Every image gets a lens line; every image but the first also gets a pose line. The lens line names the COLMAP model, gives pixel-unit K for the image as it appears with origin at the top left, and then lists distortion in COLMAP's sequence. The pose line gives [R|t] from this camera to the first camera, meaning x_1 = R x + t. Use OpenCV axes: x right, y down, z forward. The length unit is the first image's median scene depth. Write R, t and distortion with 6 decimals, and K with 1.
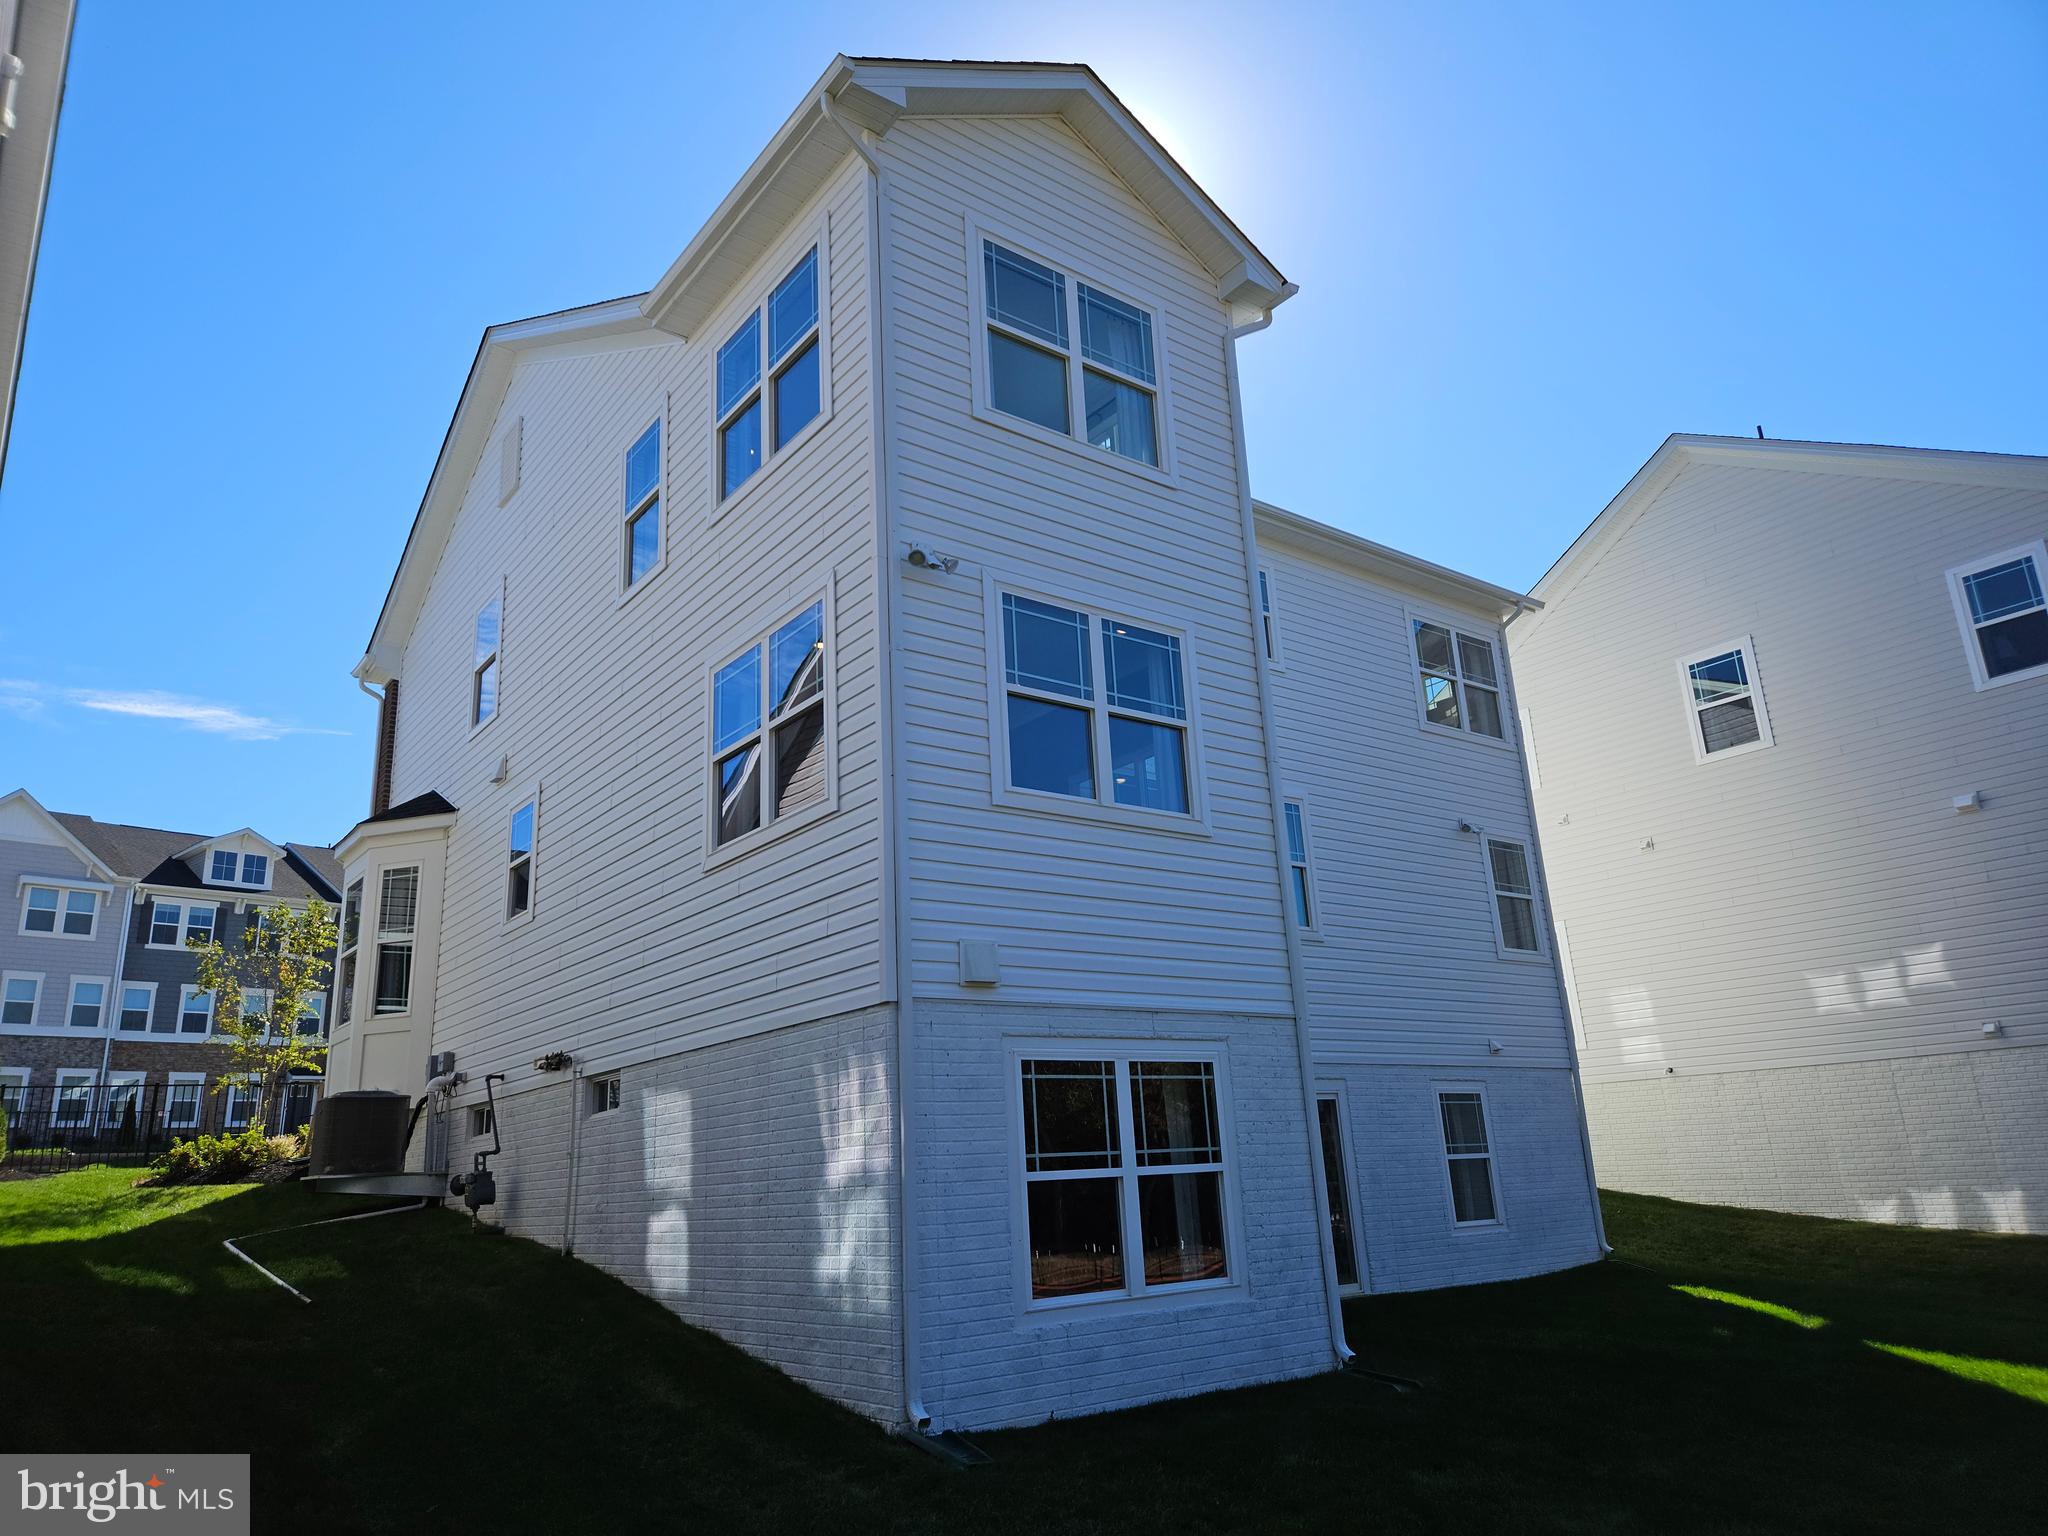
lens RADIAL K [[1402.3, 0, 1094.1], [0, 1402.3, 740.1], [0, 0, 1]] dist [0.070308, -0.068135]
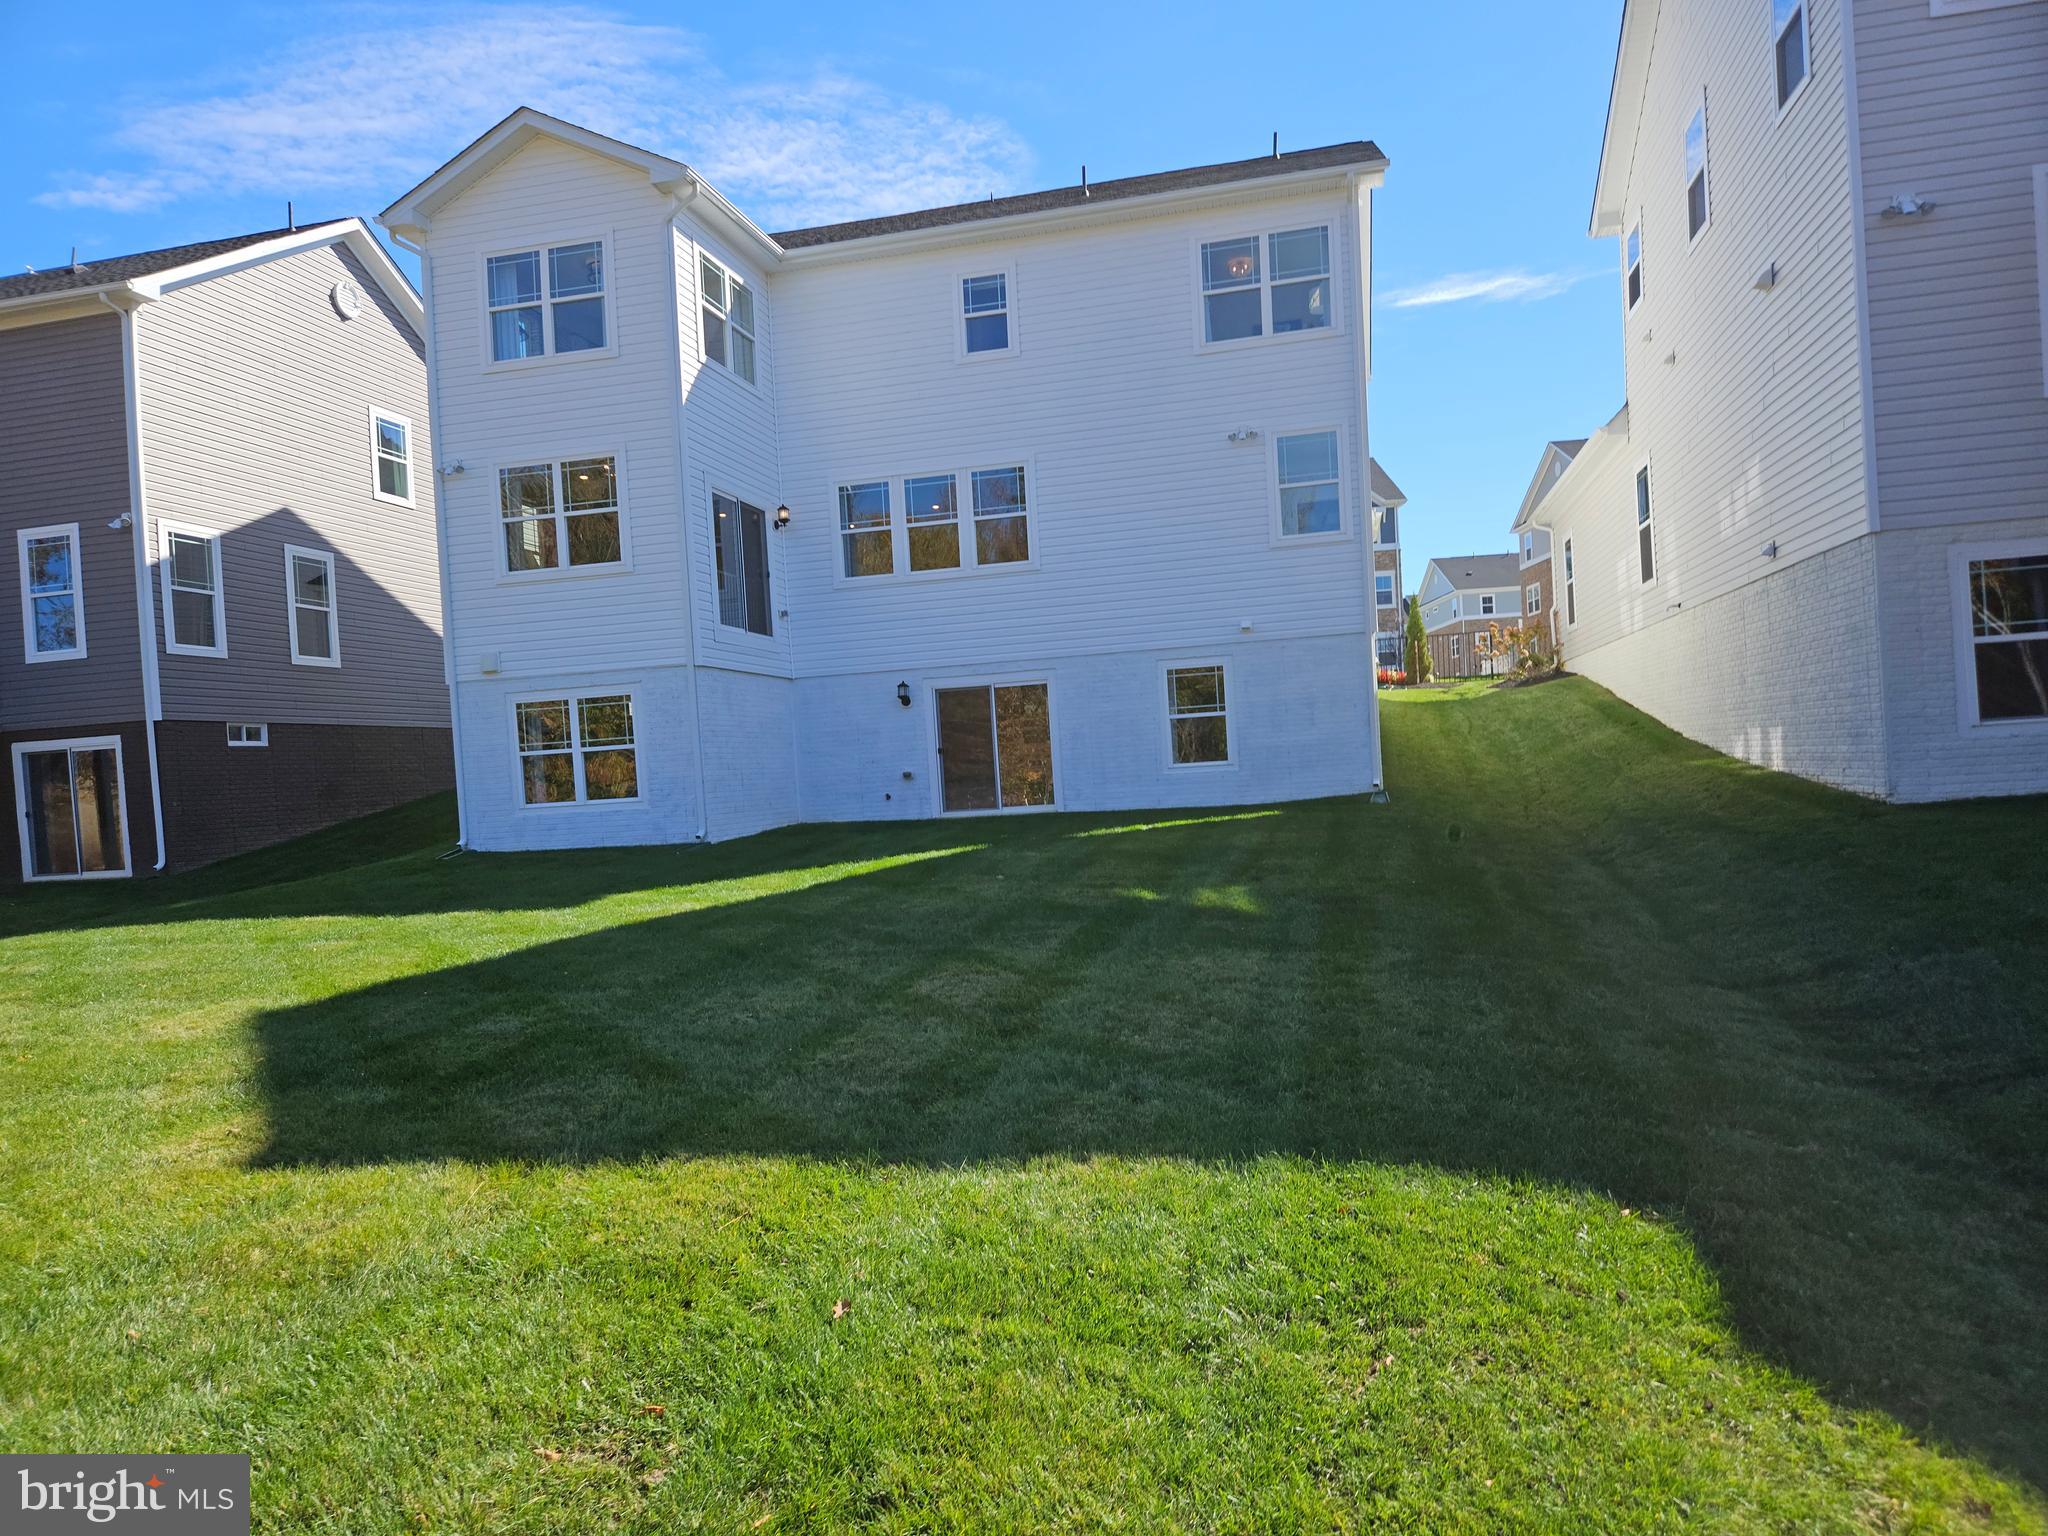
lens RADIAL K [[1353.0, 0, 1036.6], [0, 1353.0, 795.4], [0, 0, 1]] dist [0.051471, -0.062196]
pose [[0.636035, 0.027948, -0.771154, 1.801941], [0.256097, 0.935059, 0.245112, 0.043265], [0.727925, -0.353390, 0.587572, 0.255128]]
